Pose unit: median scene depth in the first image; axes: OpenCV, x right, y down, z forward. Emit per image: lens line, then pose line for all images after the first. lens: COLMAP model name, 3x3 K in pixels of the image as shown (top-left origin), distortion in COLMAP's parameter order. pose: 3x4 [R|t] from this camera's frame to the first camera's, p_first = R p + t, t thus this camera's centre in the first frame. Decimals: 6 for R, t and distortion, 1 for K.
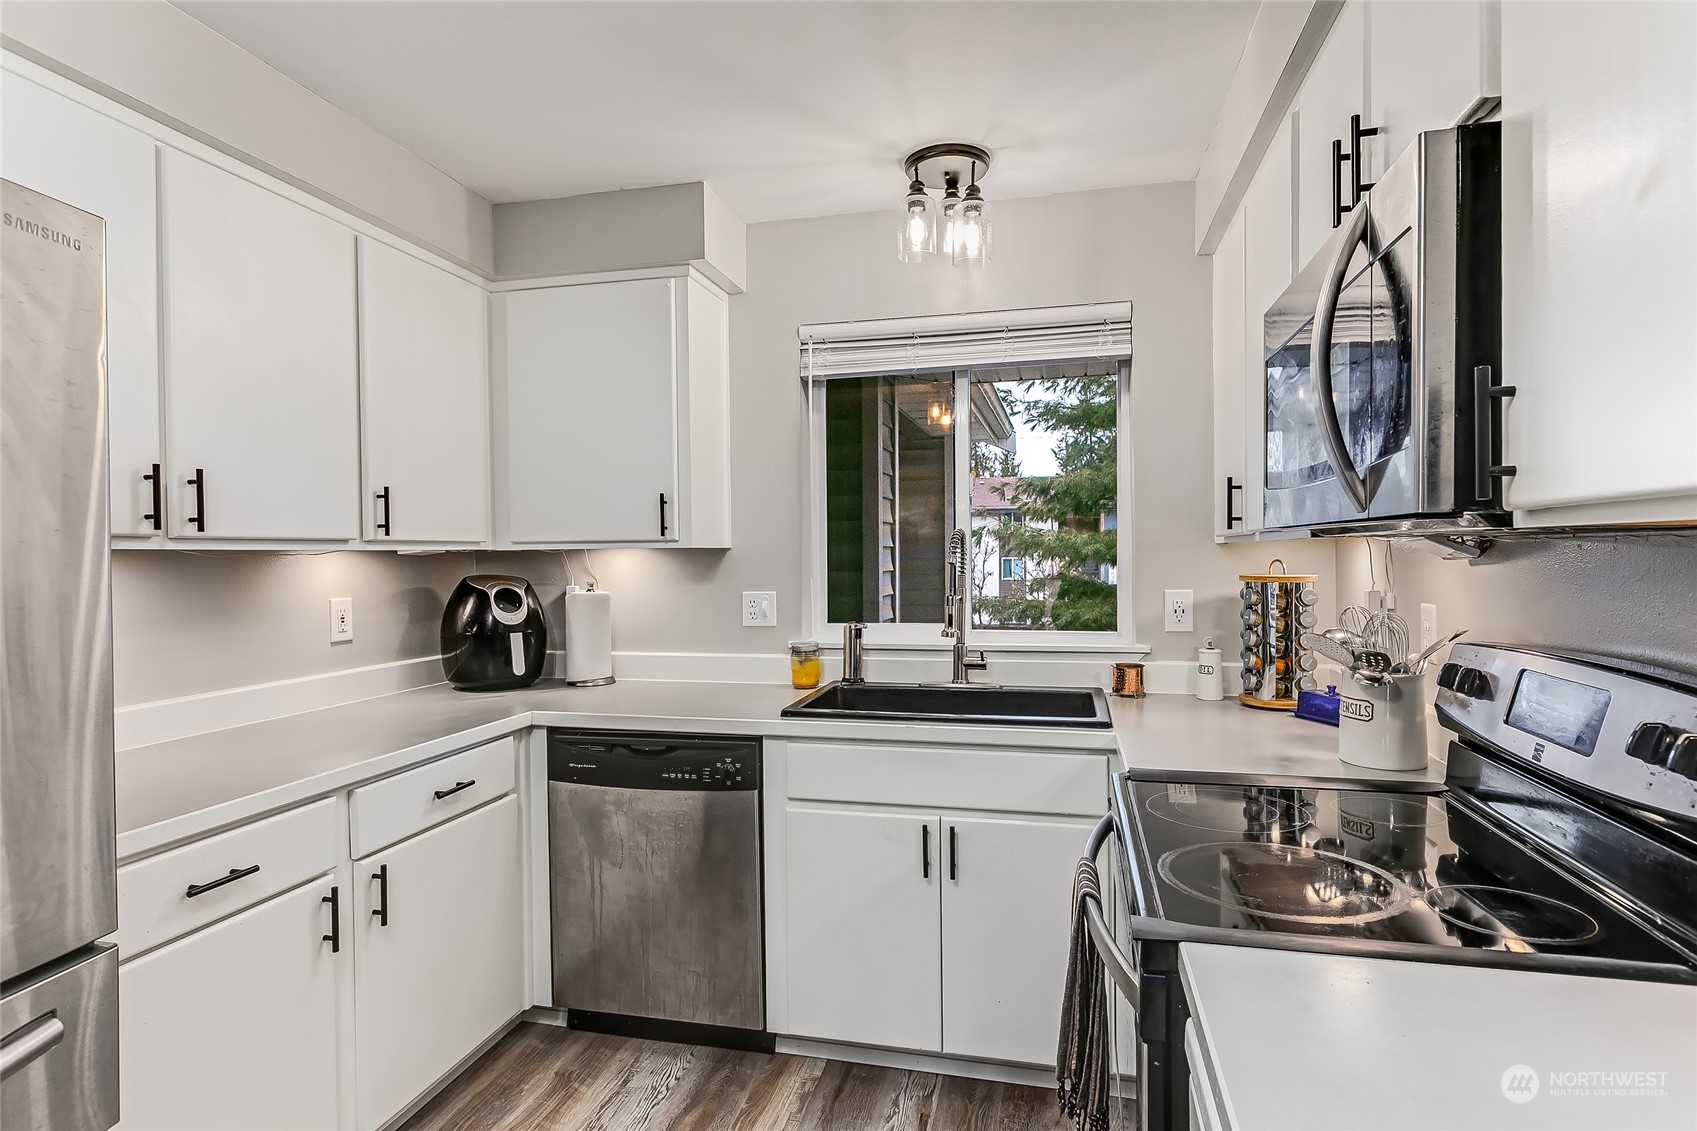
lens RADIAL K [[905.6, 0, 844.3], [0, 905.6, 559.3], [0, 0, 1]] dist [-0.000571, -0.000763]
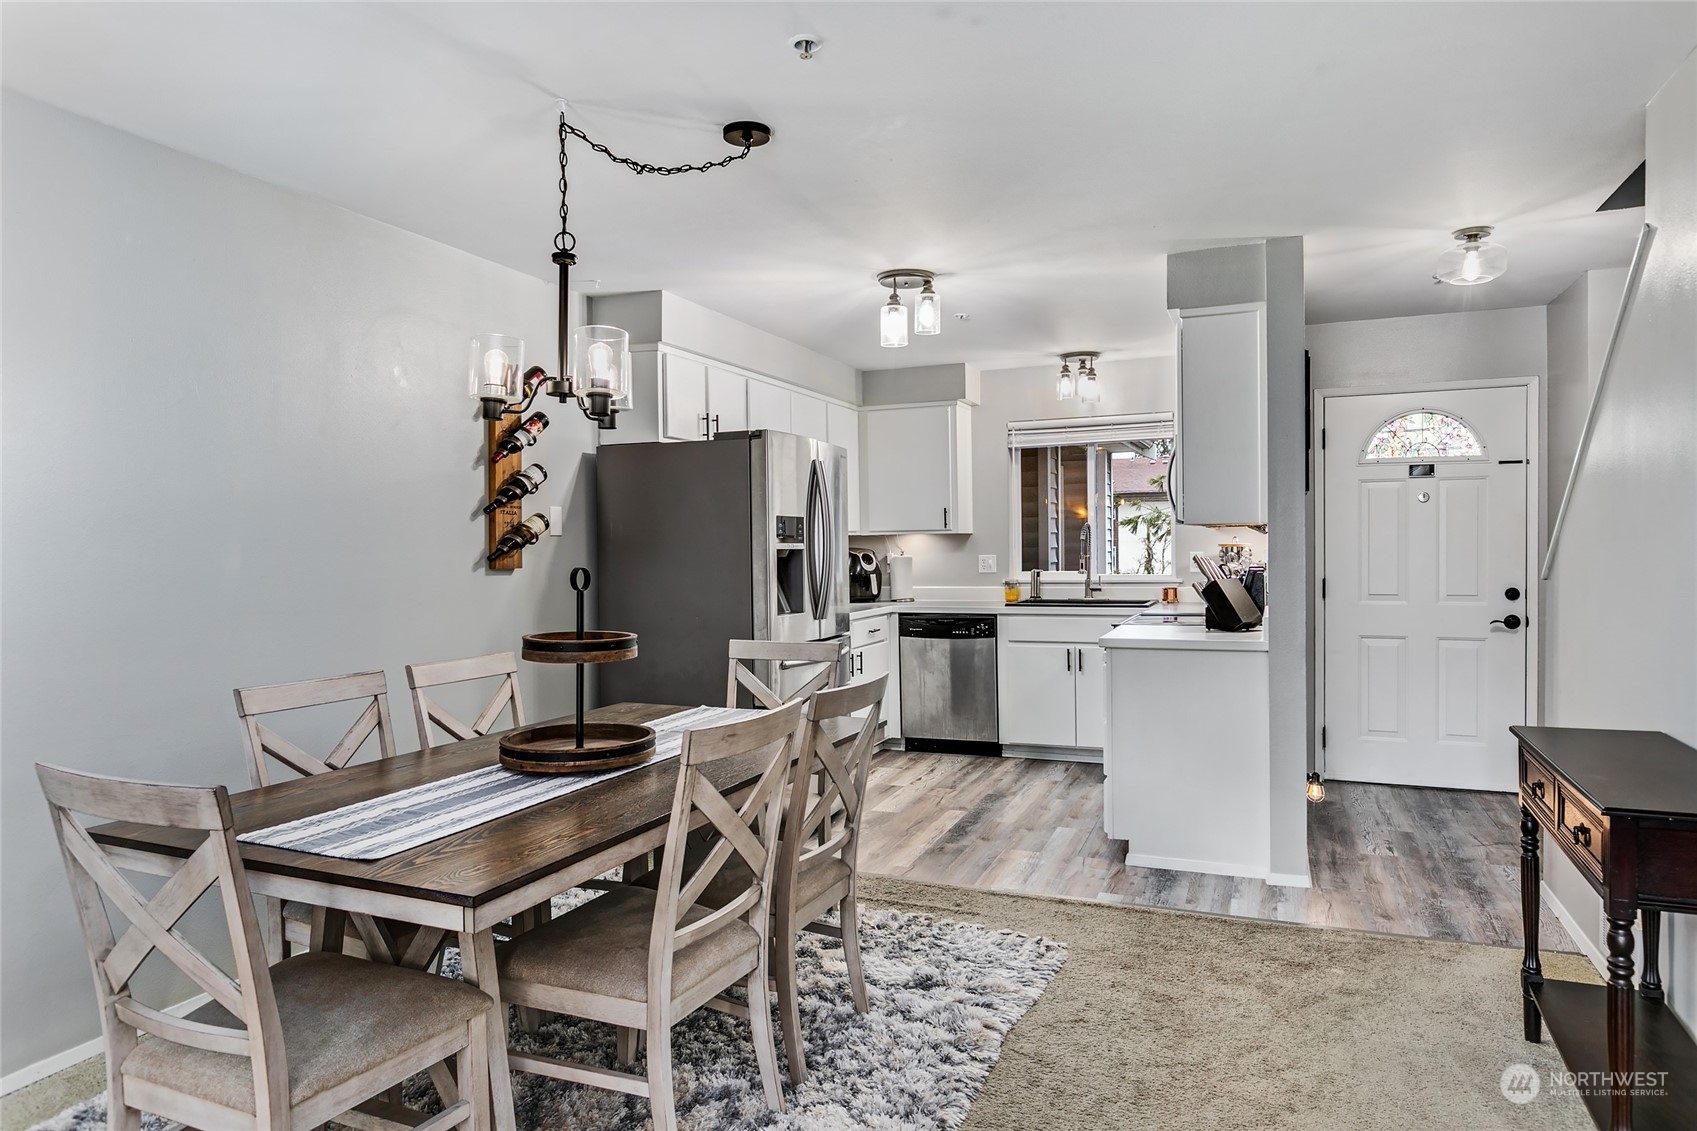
lens RADIAL K [[1065.3, 0, 837.5], [0, 1065.3, 568.0], [0, 0, 1]] dist [0.000859, 0.000124]
pose [[0.987522, -0.002187, -0.157467, -0.056035], [0.004763, 0.999861, 0.015986, 0.027435], [0.157410, -0.016536, 0.987395, -1.520454]]
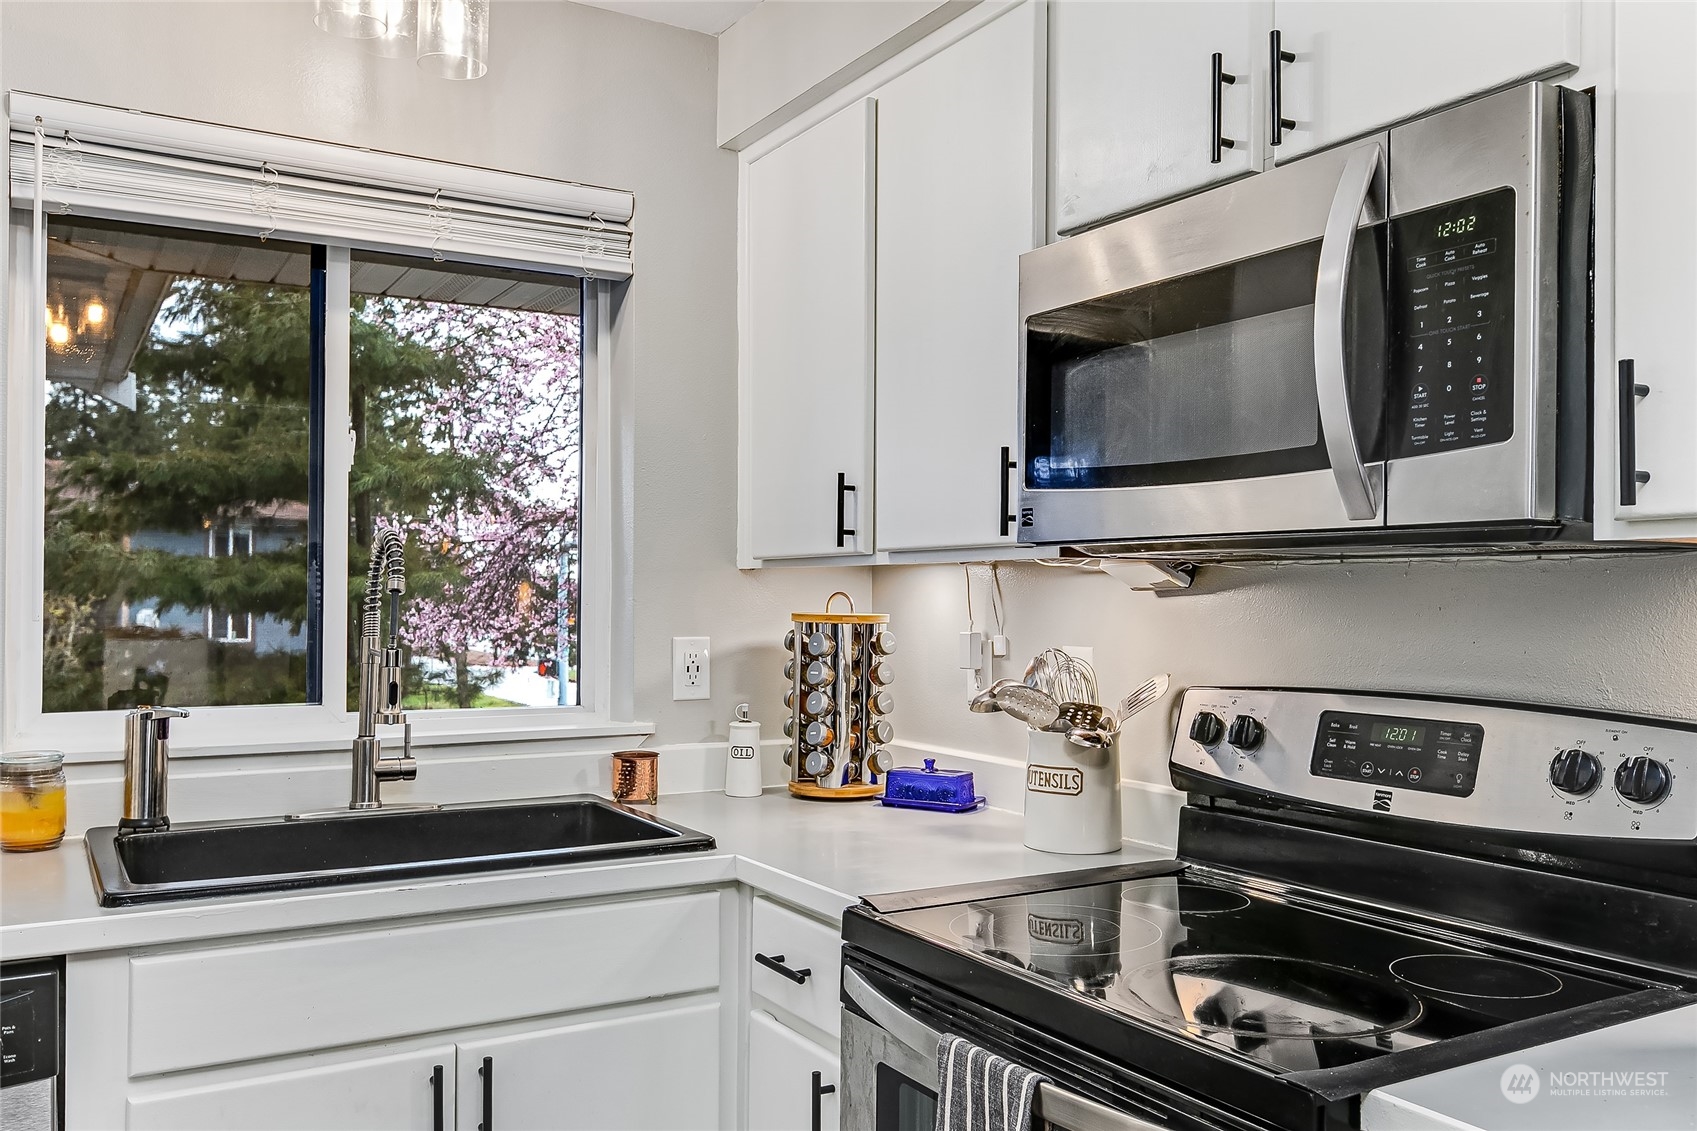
lens RADIAL K [[1392.0, 0, 844.4], [0, 1392.0, 583.6], [0, 0, 1]] dist [0.000553, 0.009071]
pose [[0.708499, 0.021072, 0.705397, -0.276159], [-0.007933, 0.999729, -0.021897, 0.015821], [-0.705667, 0.009918, 0.708474, 0.188772]]
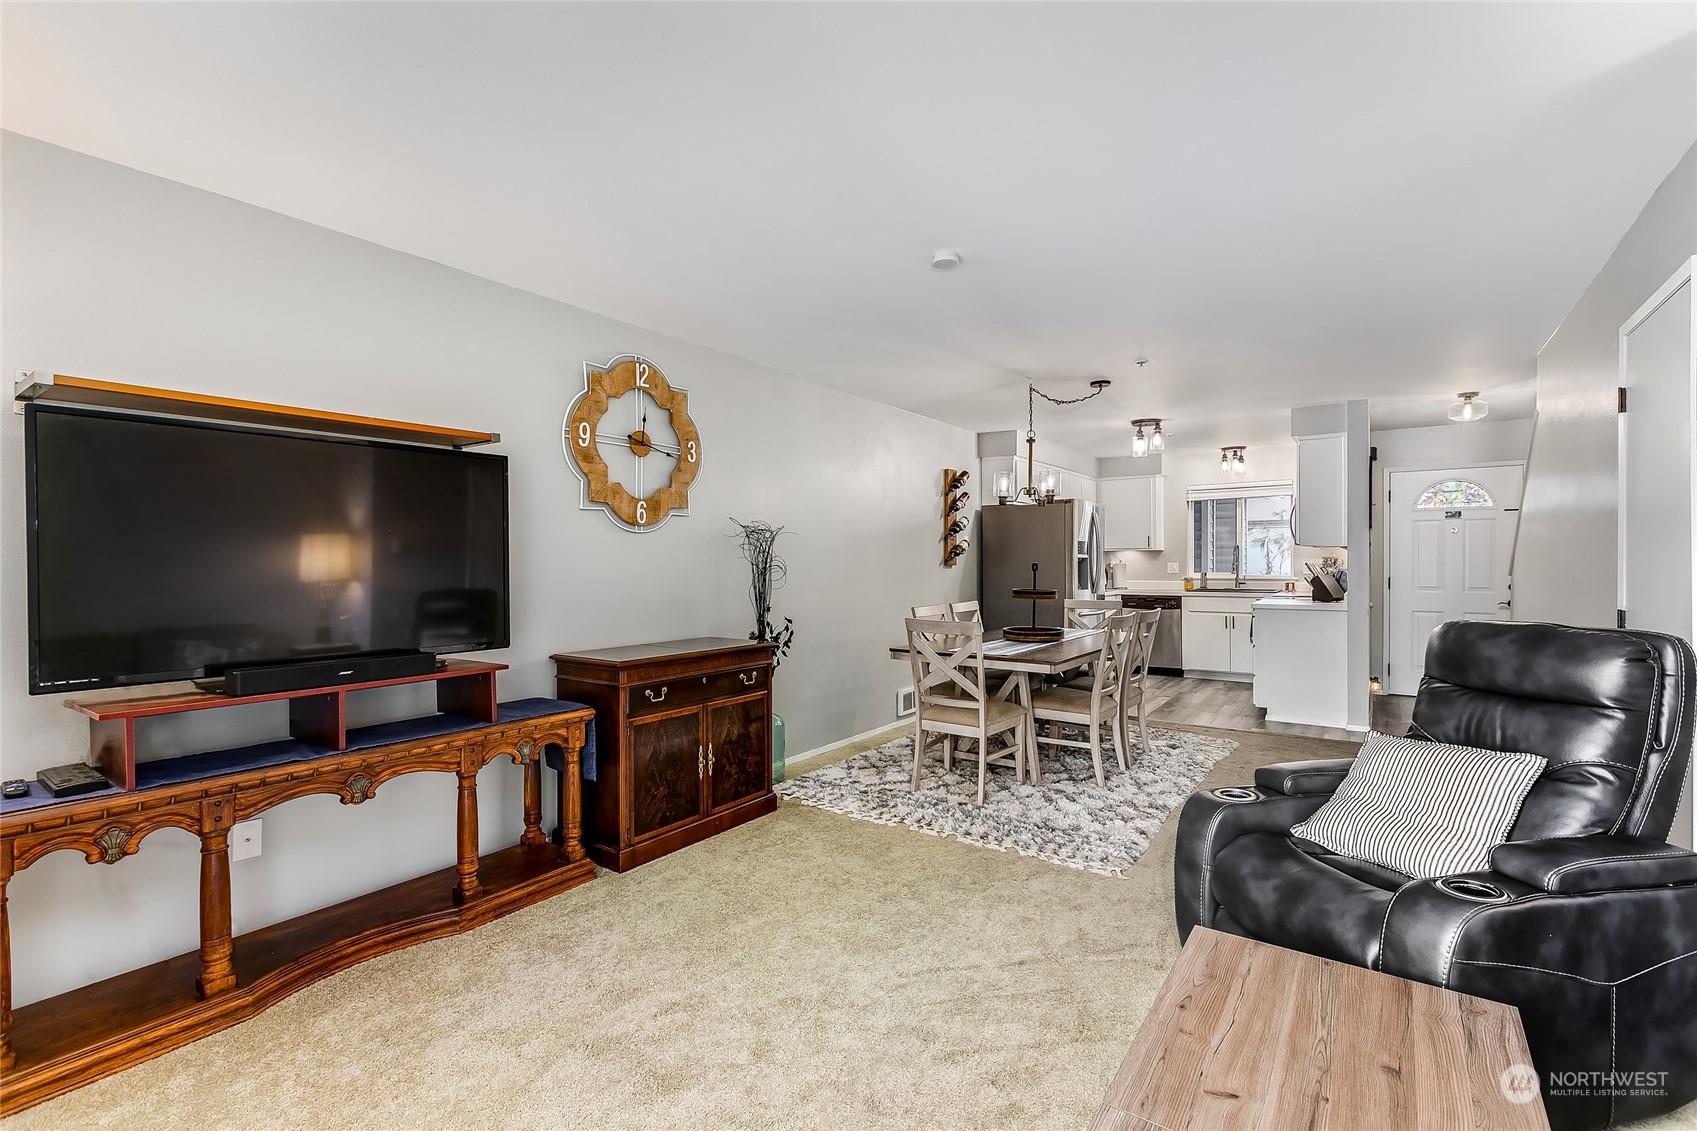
lens RADIAL K [[756.1, 0, 841.7], [0, 756.1, 566.2], [0, 0, 1]] dist [0.003500, 0.000193]
pose [[0.926593, 0.006141, -0.376016, -0.198185], [-0.004475, 0.999976, 0.005304, 0.042956], [0.376040, -0.003232, 0.926598, -2.386621]]
